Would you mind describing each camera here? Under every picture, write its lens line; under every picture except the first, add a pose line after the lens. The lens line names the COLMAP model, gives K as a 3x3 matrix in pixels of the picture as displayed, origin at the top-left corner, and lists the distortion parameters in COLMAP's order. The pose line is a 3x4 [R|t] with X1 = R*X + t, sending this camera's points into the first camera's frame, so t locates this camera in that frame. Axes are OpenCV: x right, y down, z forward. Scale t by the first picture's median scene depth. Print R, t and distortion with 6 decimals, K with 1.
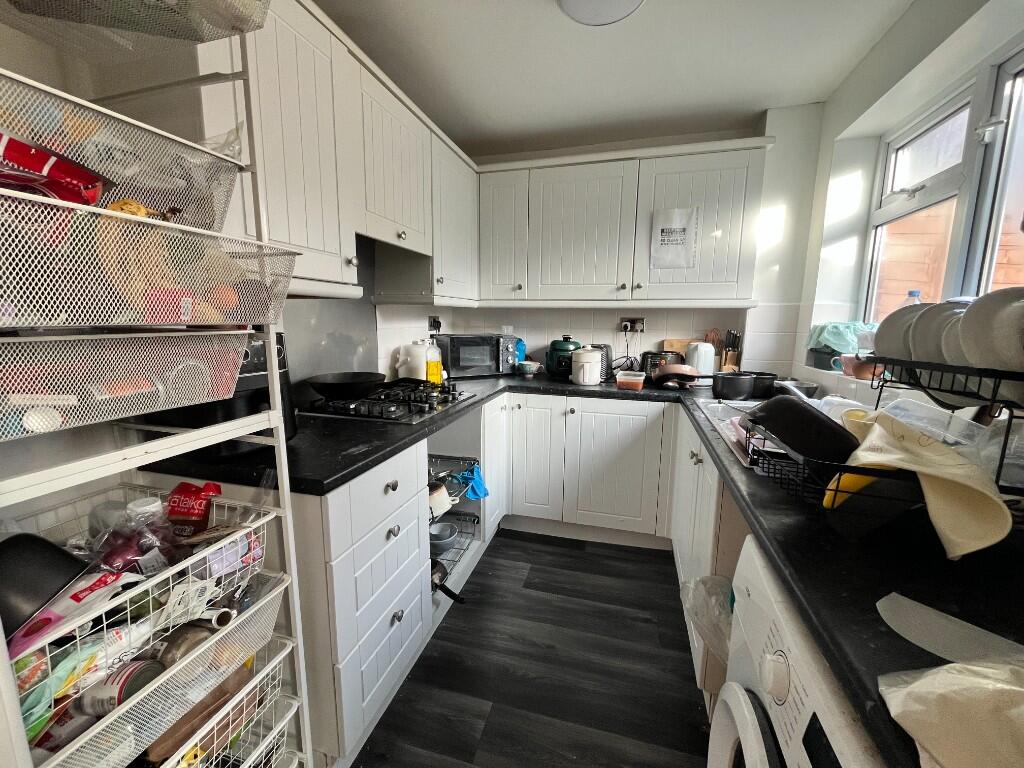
lens RADIAL K [[418.2, 0, 512.0], [0, 418.2, 384.0], [0, 0, 1]] dist [-0.000493, 0.000103]
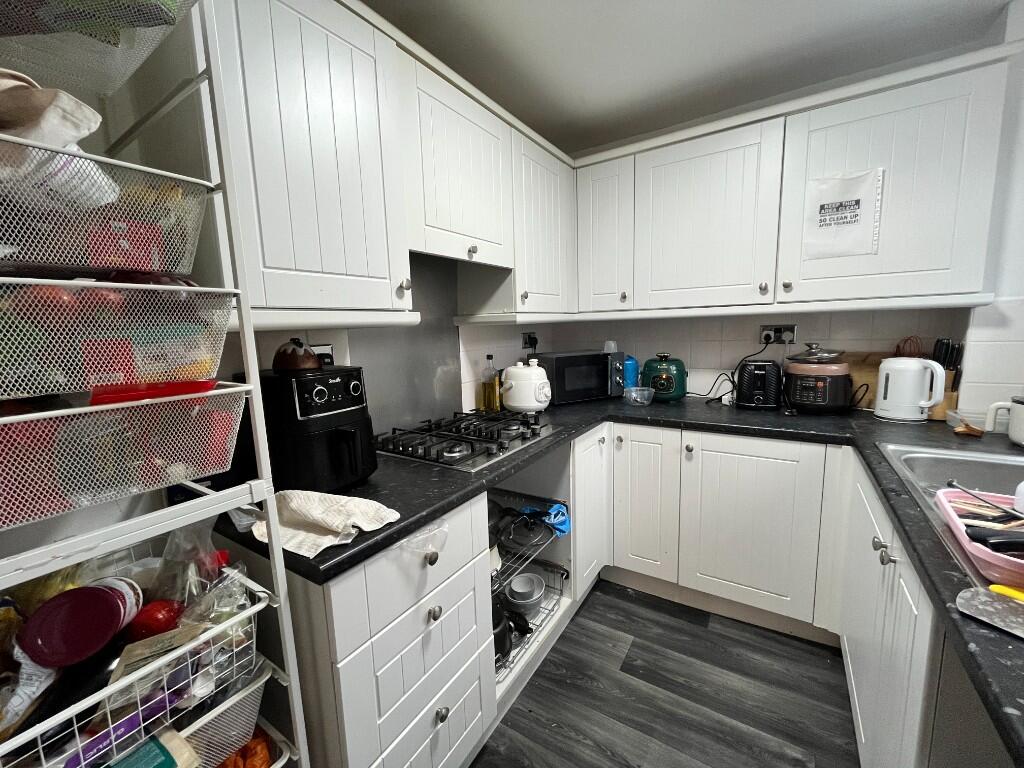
lens RADIAL K [[418.2, 0, 512.0], [0, 418.2, 384.0], [0, 0, 1]] dist [-0.000493, 0.000103]
pose [[0.955593, -0.000110, -0.294689, 0.063679], [-0.003512, 0.999925, -0.011761, -0.052633], [0.294668, 0.012273, 0.955521, 0.162206]]
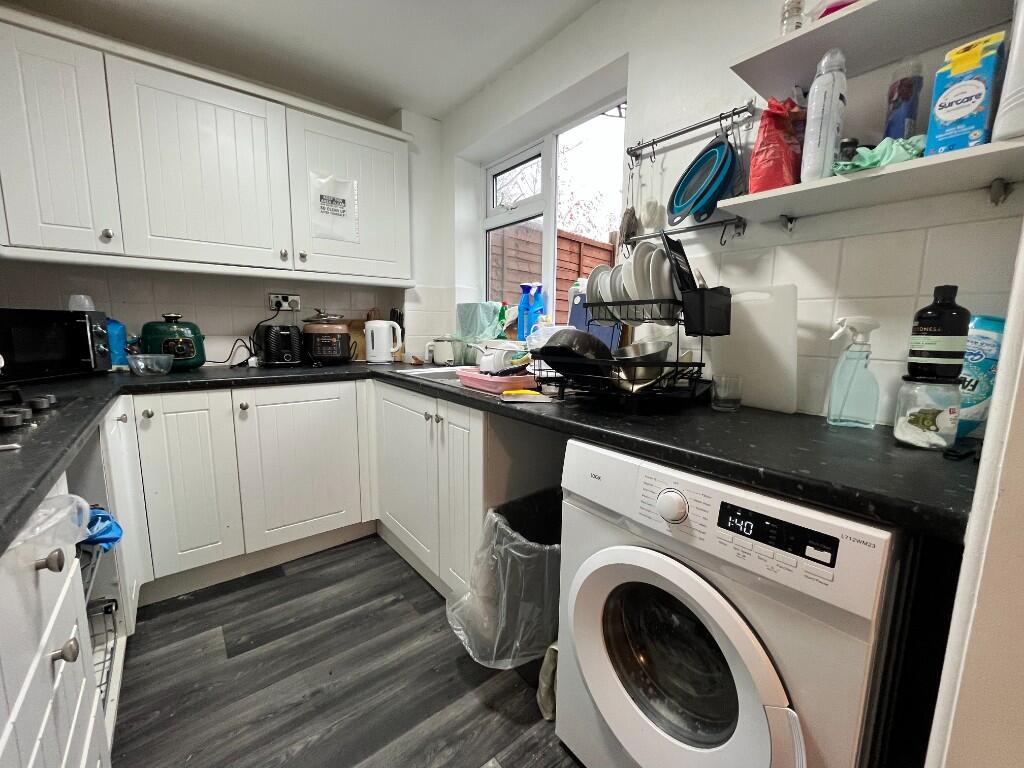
lens RADIAL K [[418.2, 0, 512.0], [0, 418.2, 384.0], [0, 0, 1]] dist [-0.000493, 0.000103]
pose [[0.576280, -0.113144, 0.809383, -0.213683], [0.118834, 0.991445, 0.053986, 0.046440], [-0.808567, 0.065071, 0.584795, 0.170276]]
